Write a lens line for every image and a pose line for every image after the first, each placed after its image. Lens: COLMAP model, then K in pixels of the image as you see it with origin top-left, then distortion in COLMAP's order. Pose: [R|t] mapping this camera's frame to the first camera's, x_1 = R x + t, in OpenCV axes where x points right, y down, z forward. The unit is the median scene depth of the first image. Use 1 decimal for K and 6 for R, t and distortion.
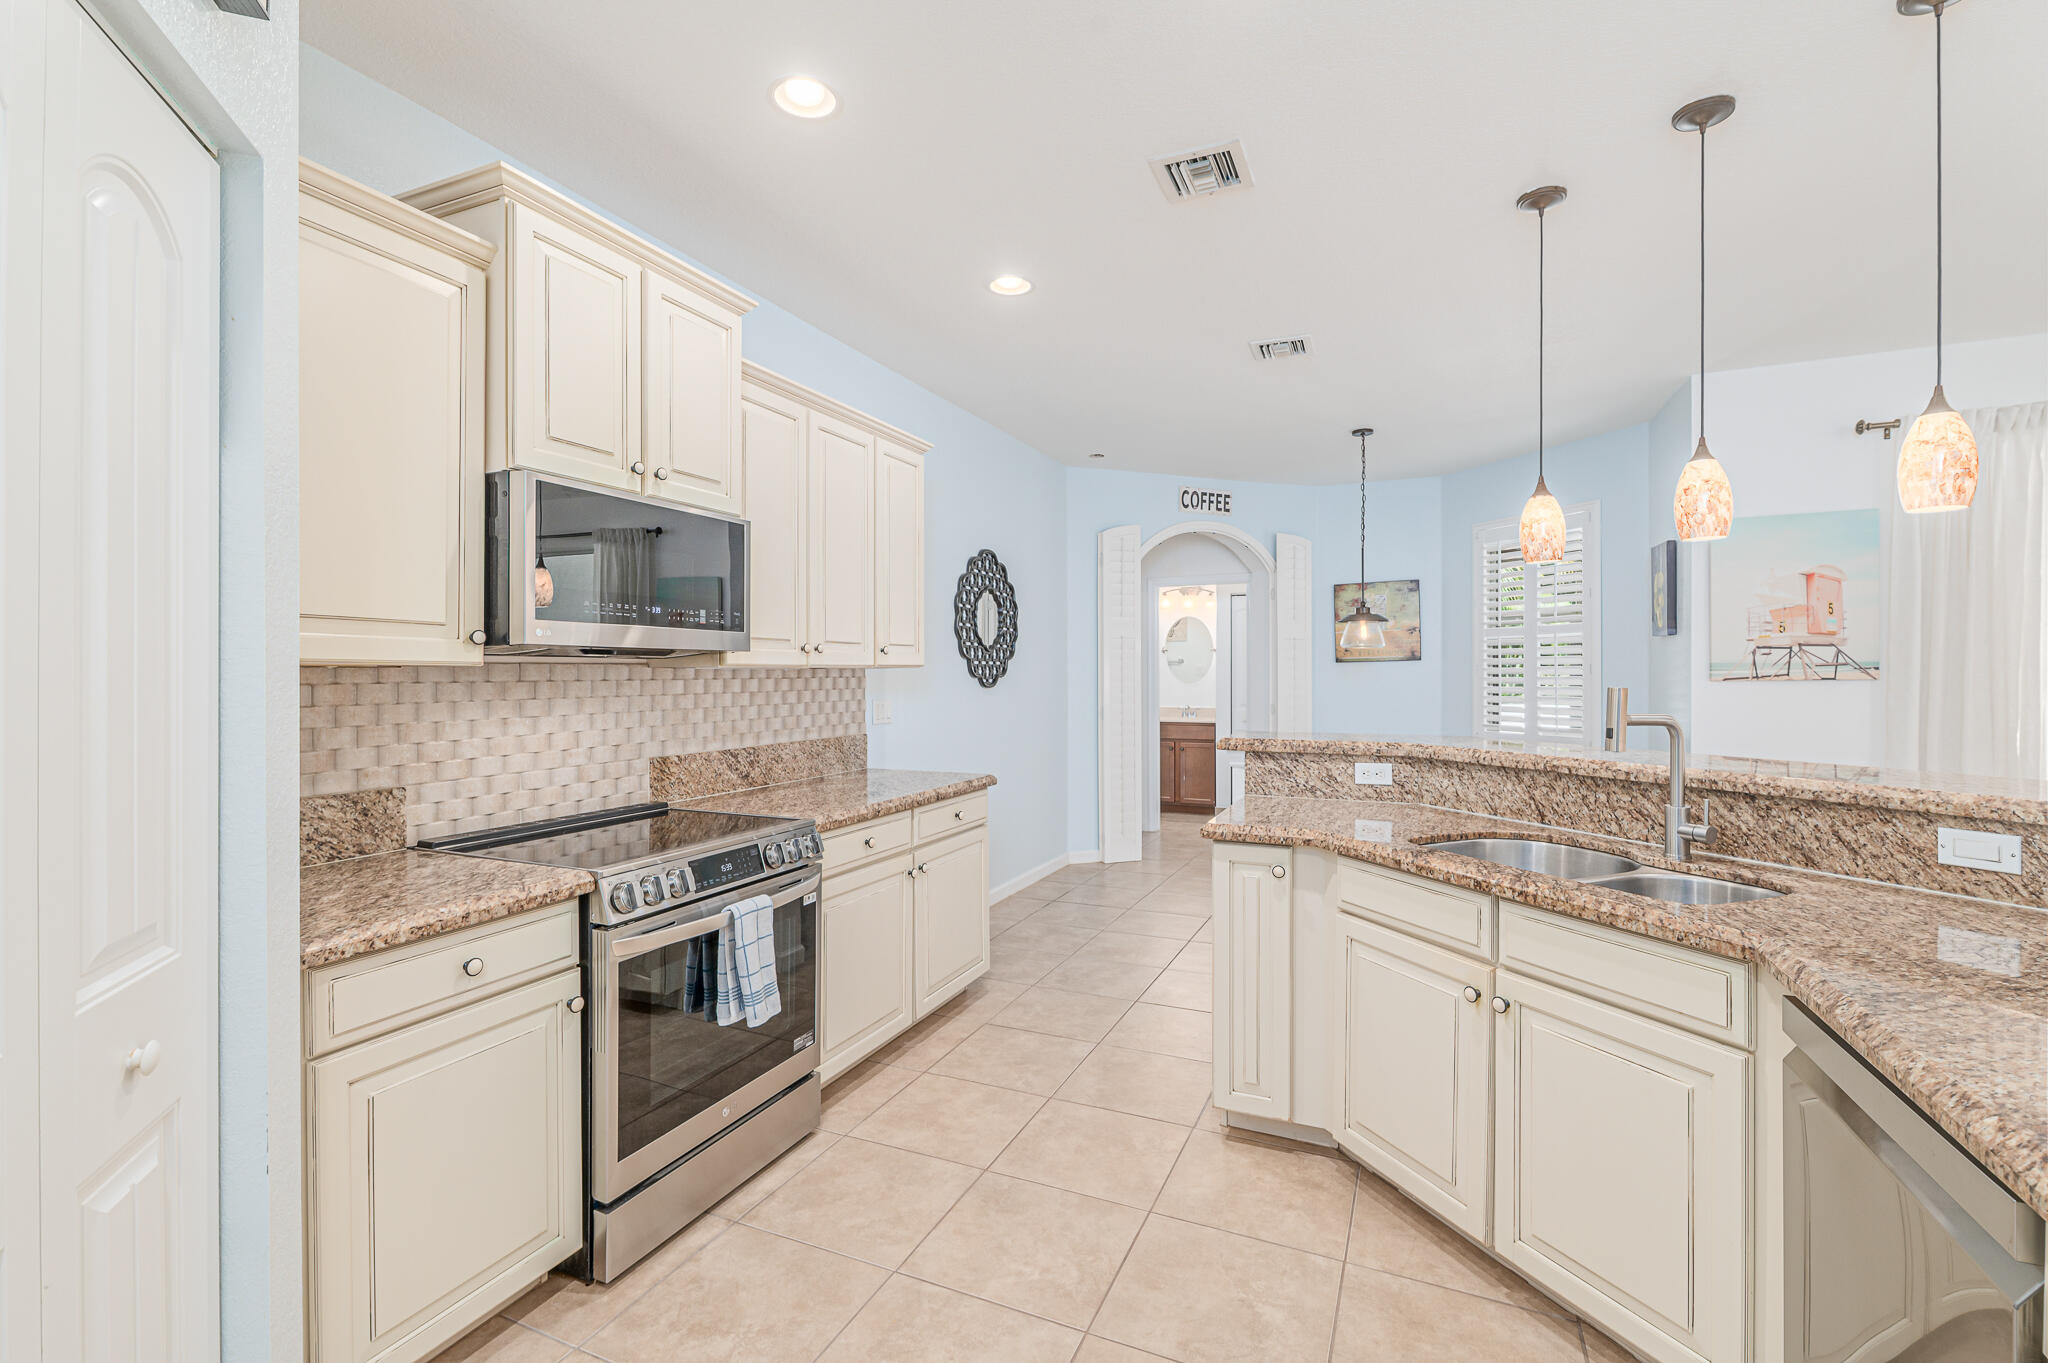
lens RADIAL K [[908.8, 0, 1019.8], [0, 908.8, 688.3], [0, 0, 1]] dist [0.004882, -0.003799]
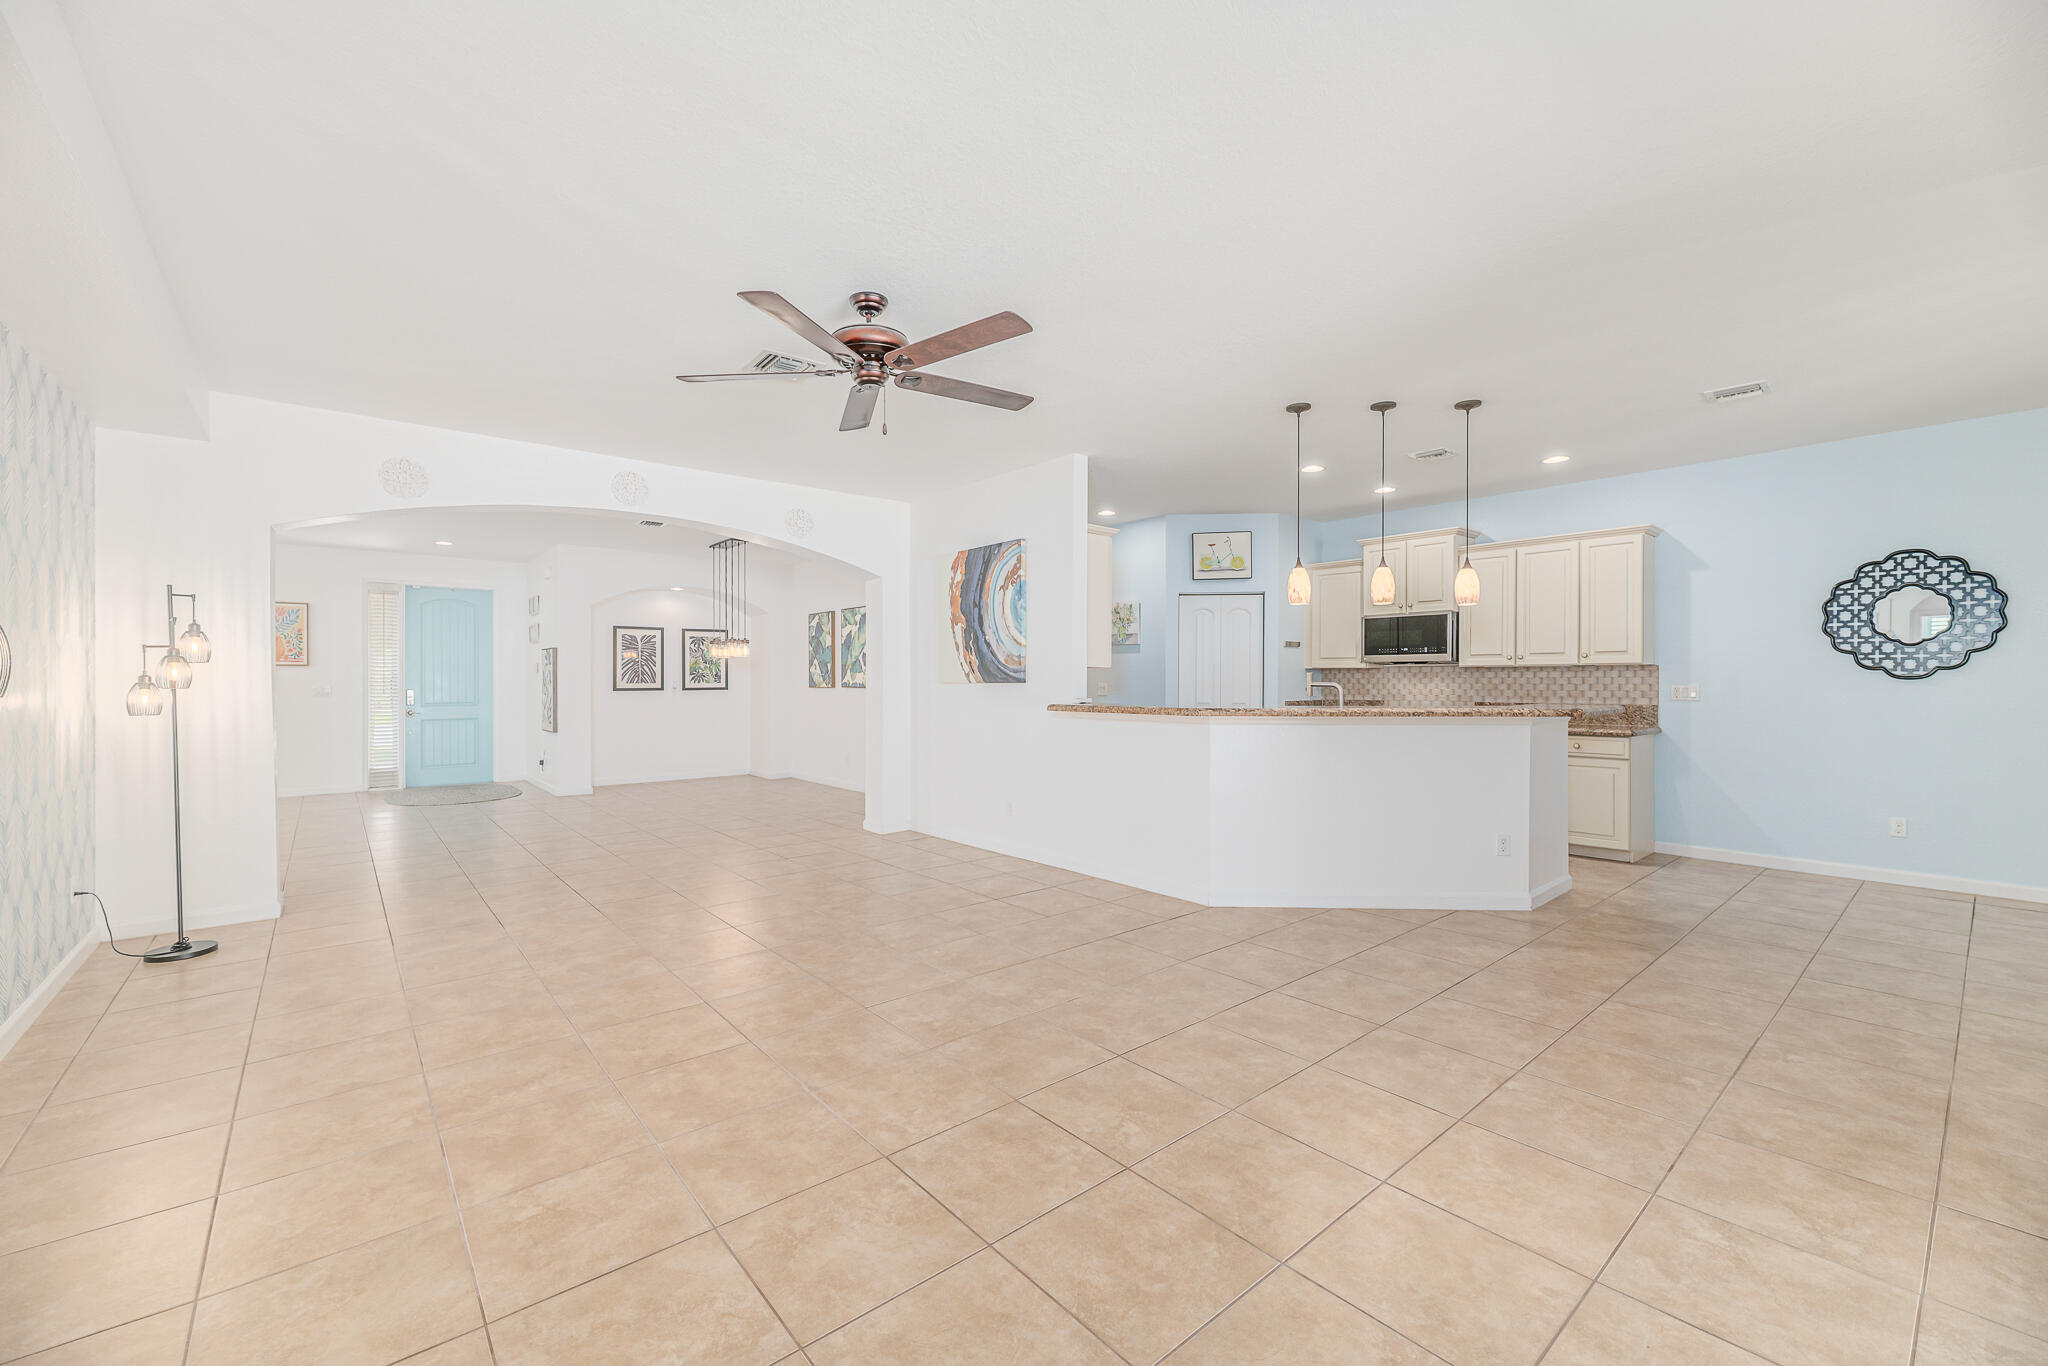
lens RADIAL K [[828.6, 0, 1022.0], [0, 828.6, 661.5], [0, 0, 1]] dist [-0.000186, -0.000120]
pose [[-0.430772, -0.007611, -0.902429, 2.596650], [-0.005864, 0.999967, -0.005634, -0.019380], [0.902442, 0.002865, -0.430802, 0.974732]]
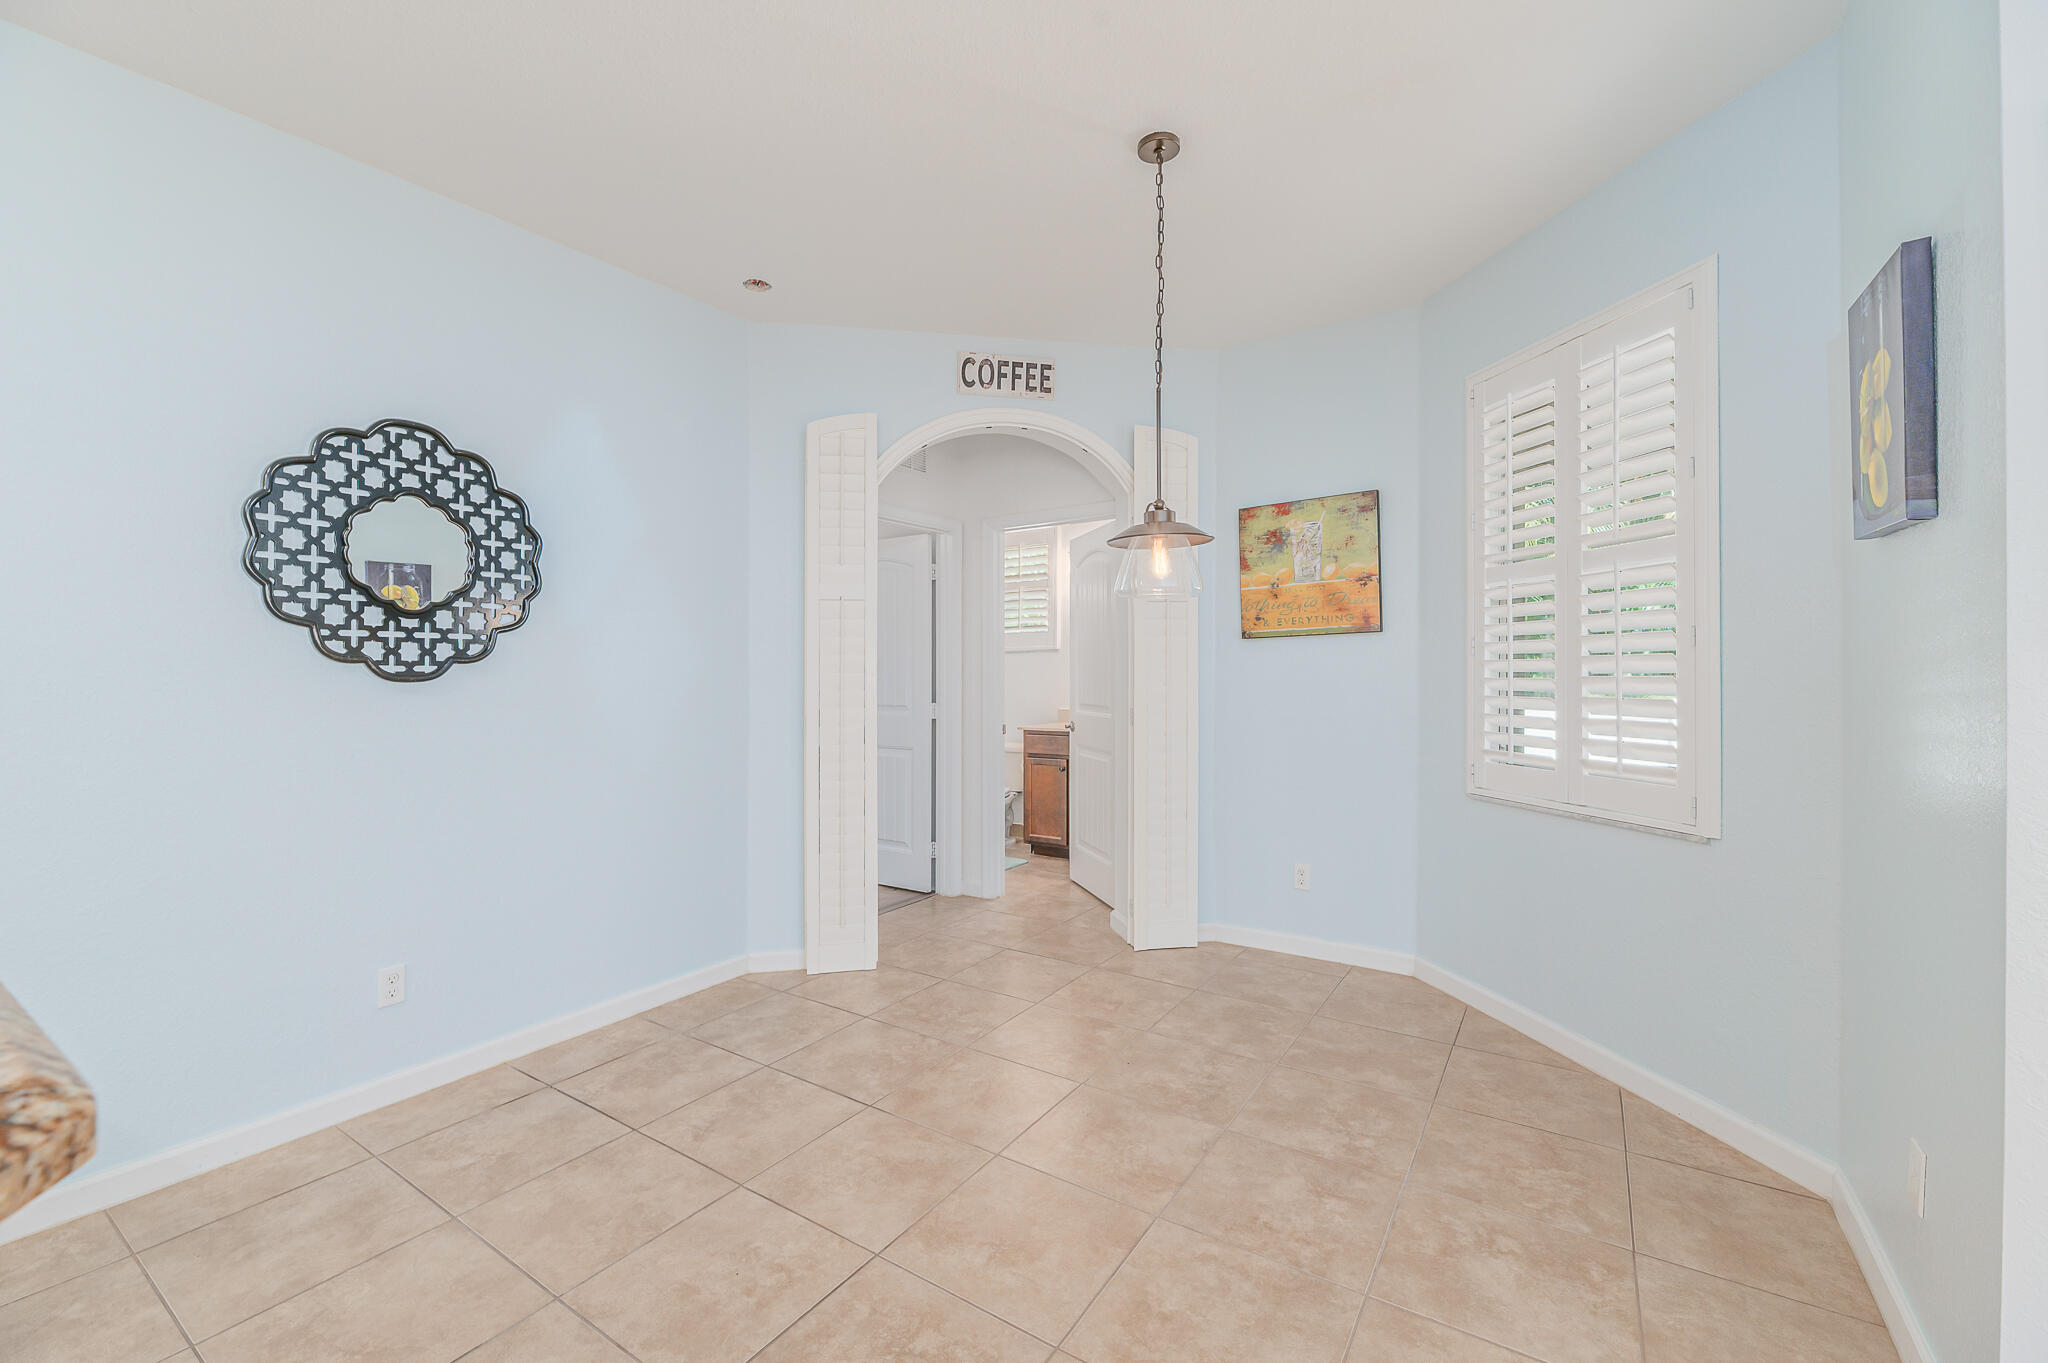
lens RADIAL K [[850.5, 0, 1011.9], [0, 850.5, 681.7], [0, 0, 1]] dist [-0.000024, -0.000243]
pose [[0.985700, -0.003087, -0.168484, 0.797774], [0.002344, 0.999987, -0.004608, 0.005651], [0.168496, 0.004147, 0.985694, 1.155319]]
